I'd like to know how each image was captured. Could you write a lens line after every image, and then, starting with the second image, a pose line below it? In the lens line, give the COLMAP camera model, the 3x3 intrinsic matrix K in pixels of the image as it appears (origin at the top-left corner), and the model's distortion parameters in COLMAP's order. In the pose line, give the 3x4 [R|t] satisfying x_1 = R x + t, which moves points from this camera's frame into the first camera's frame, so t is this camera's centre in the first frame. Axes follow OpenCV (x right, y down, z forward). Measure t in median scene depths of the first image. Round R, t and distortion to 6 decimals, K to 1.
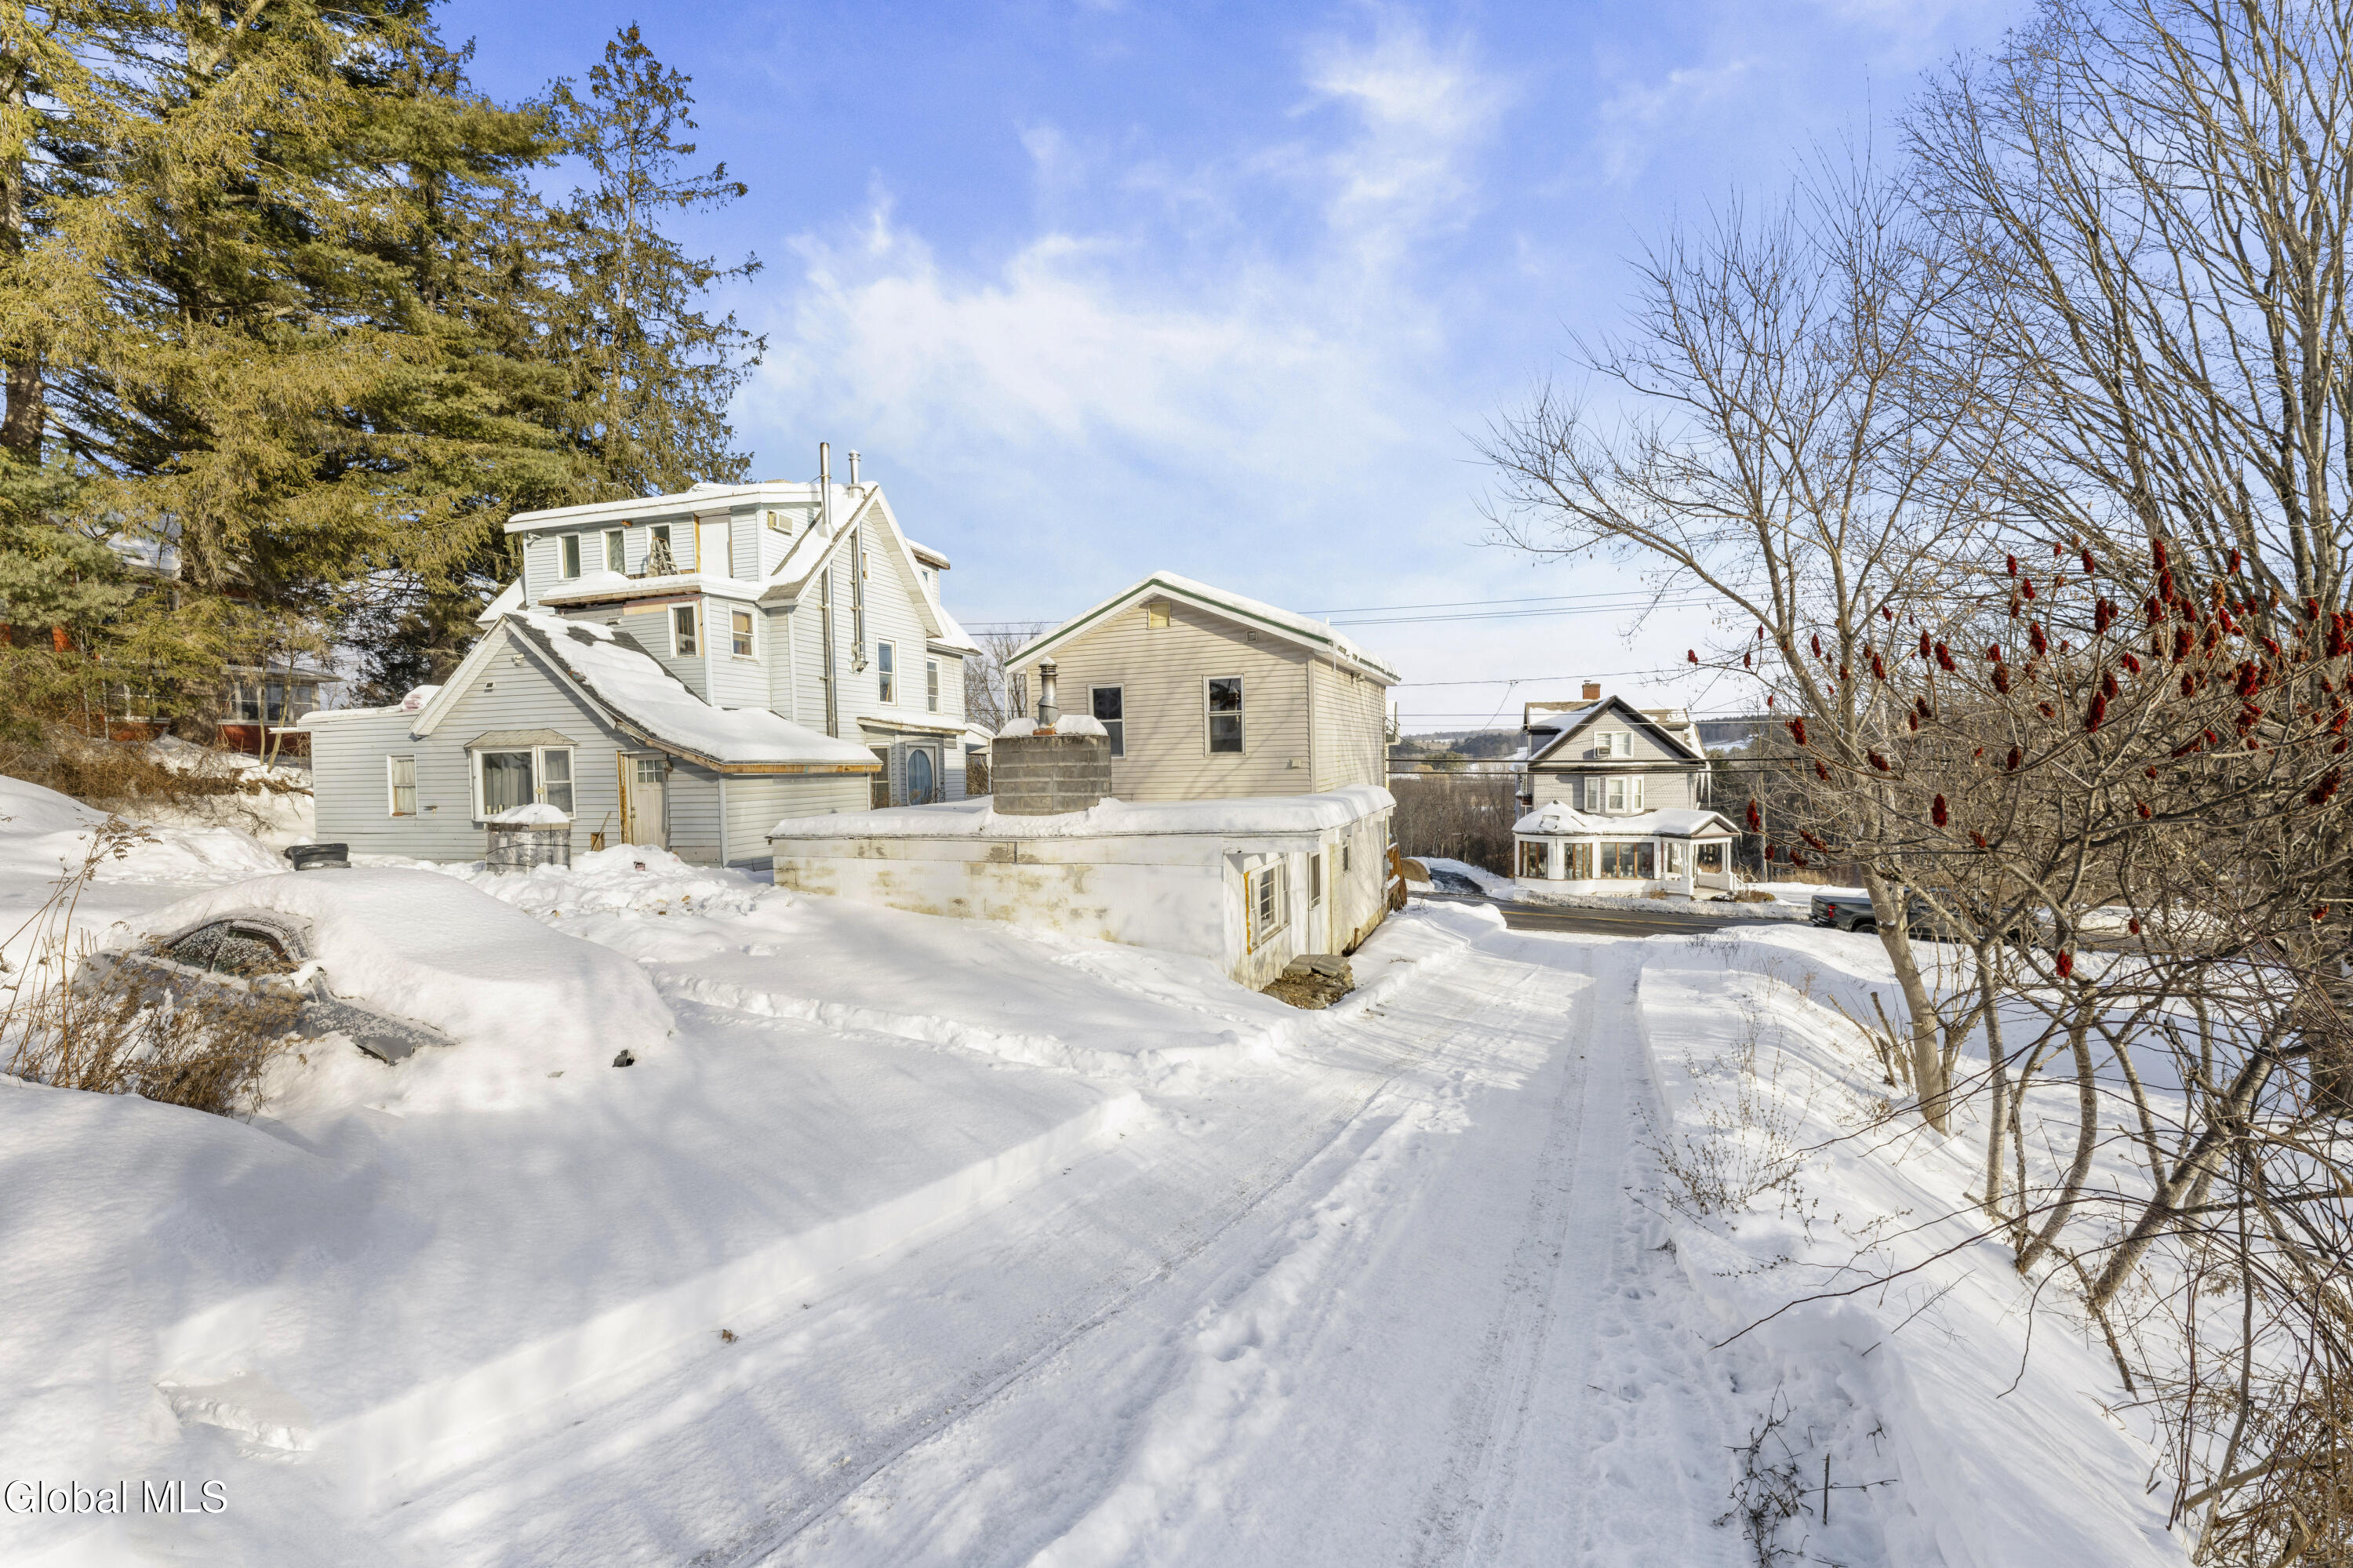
lens RADIAL K [[939.8, 0, 1176.5], [0, 939.8, 784.0], [0, 0, 1]] dist [0.001030, 0.000010]
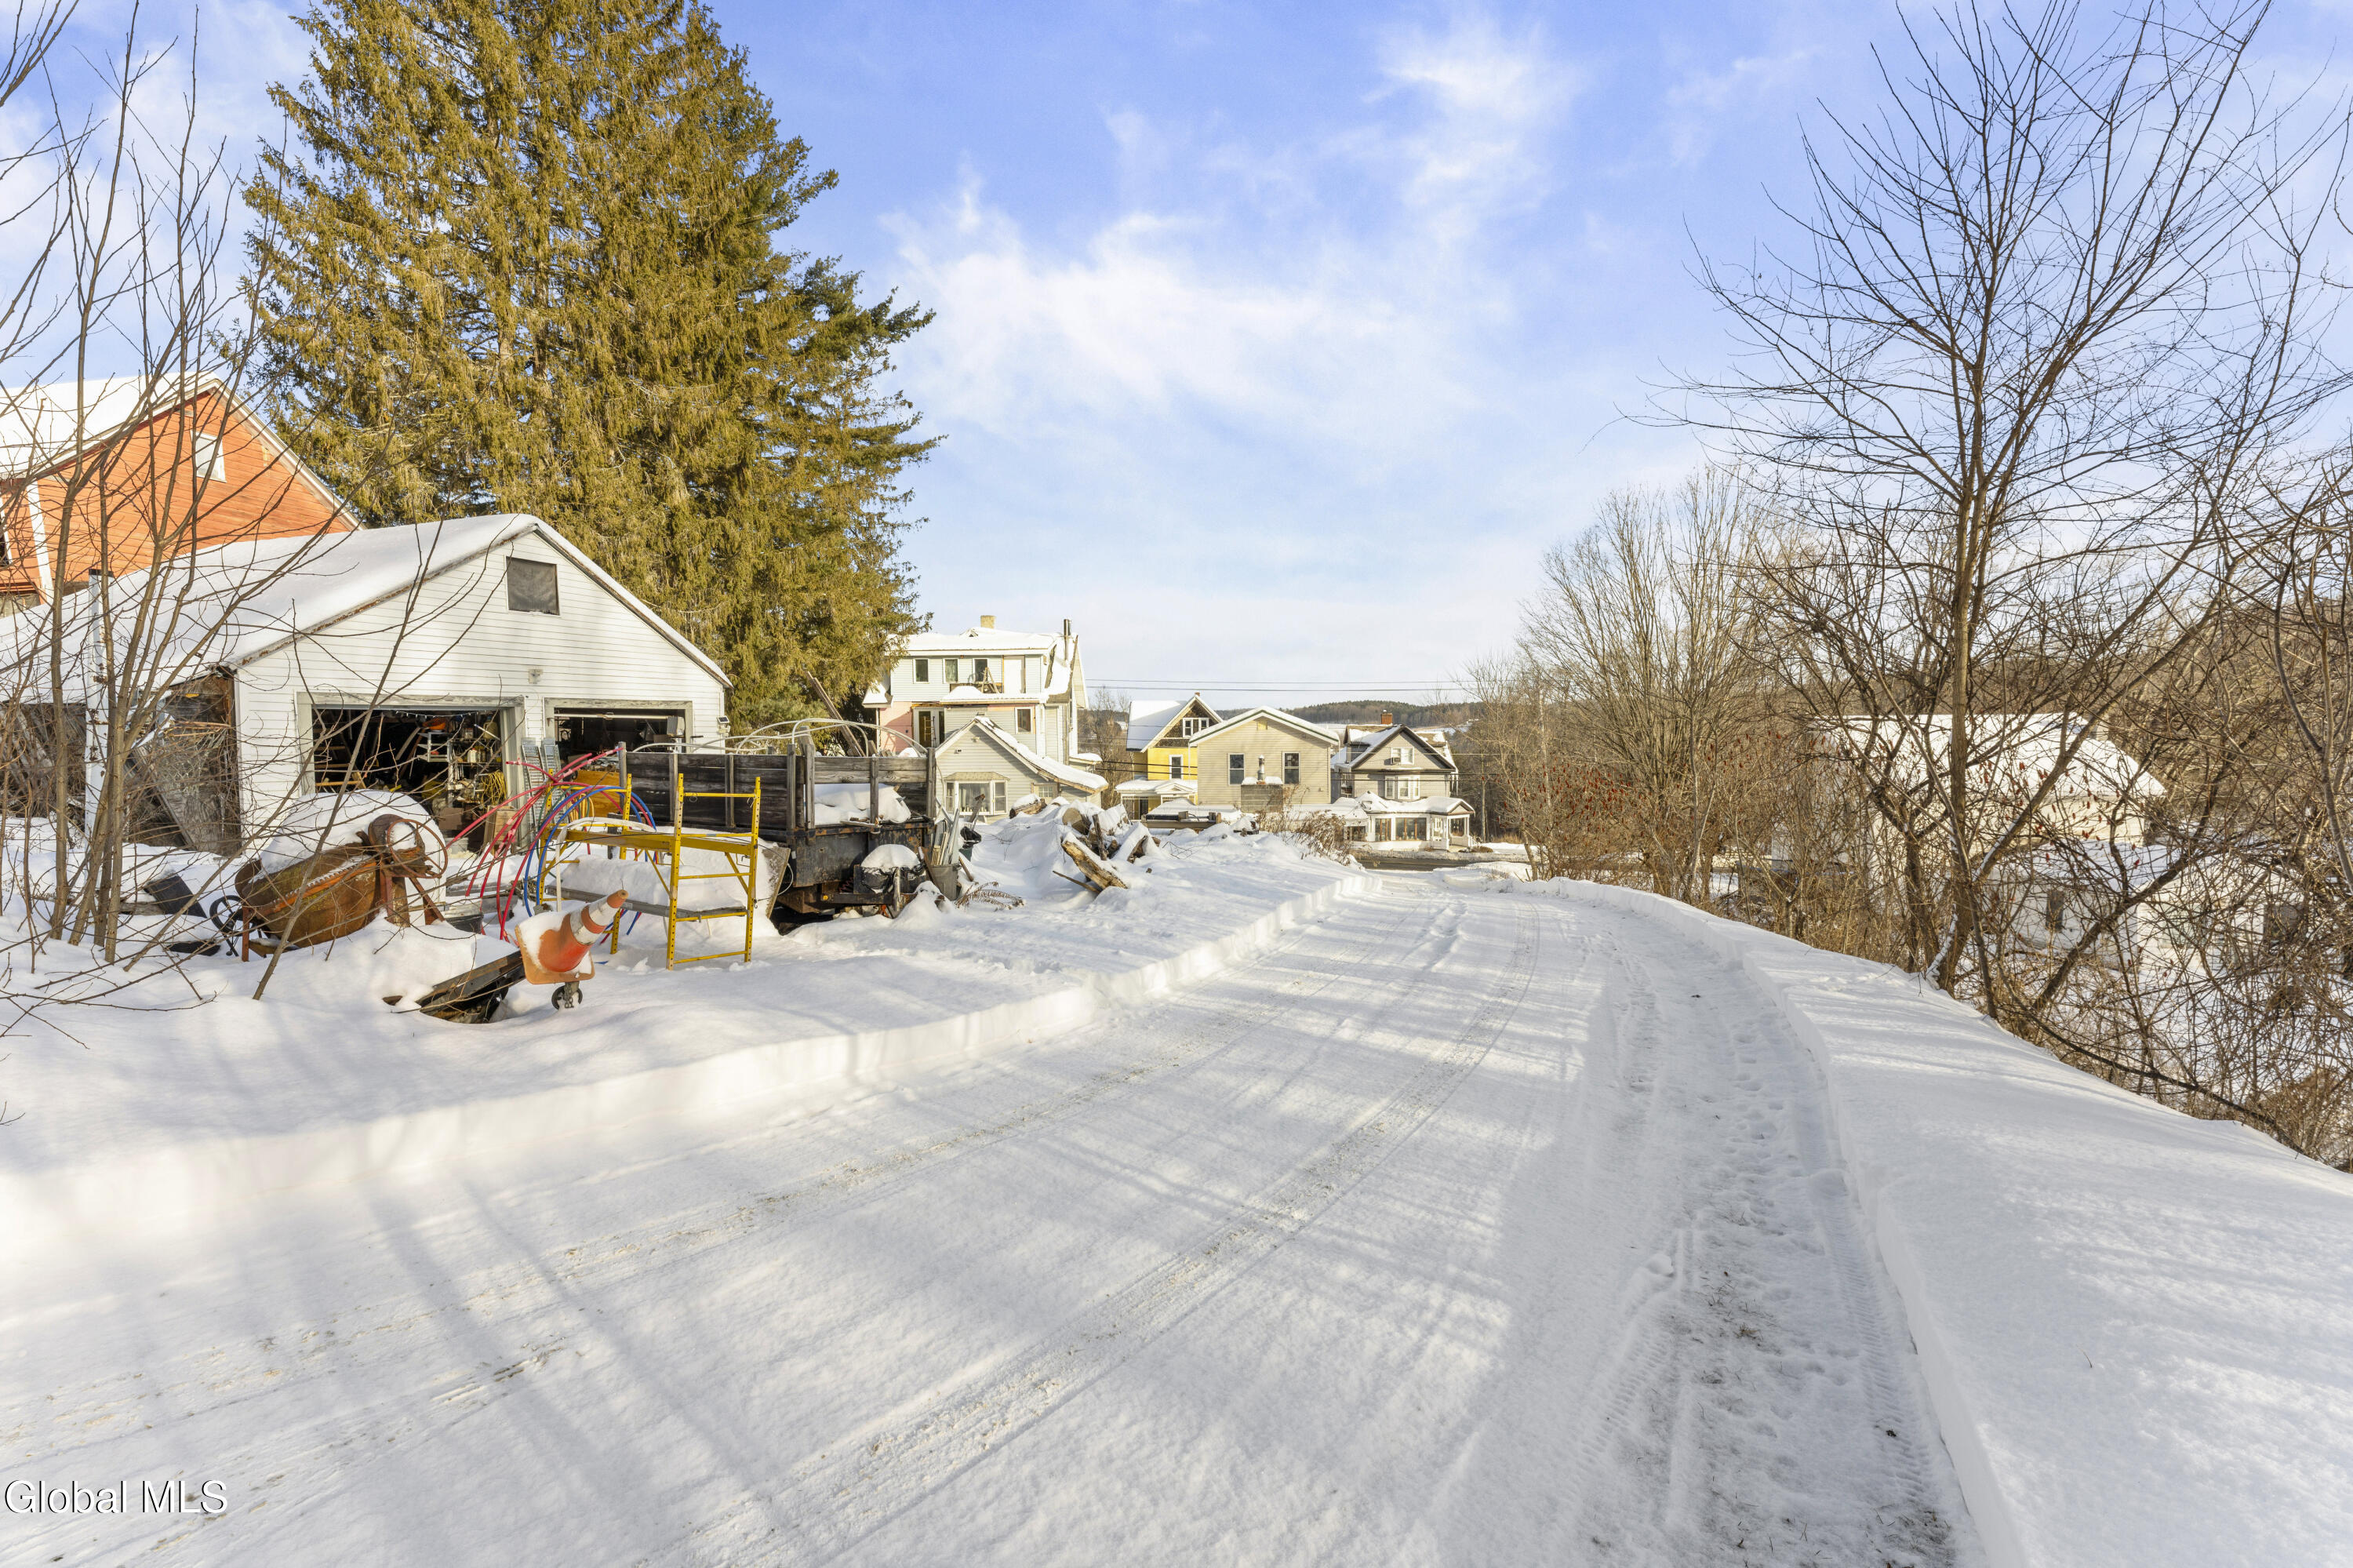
lens RADIAL K [[939.8, 0, 1176.5], [0, 939.8, 784.0], [0, 0, 1]] dist [0.001030, 0.000010]
pose [[0.969440, -0.001854, 0.245323, -0.305146], [-0.004434, 0.999676, 0.025079, -0.034754], [-0.245290, -0.025401, 0.969117, -0.460743]]
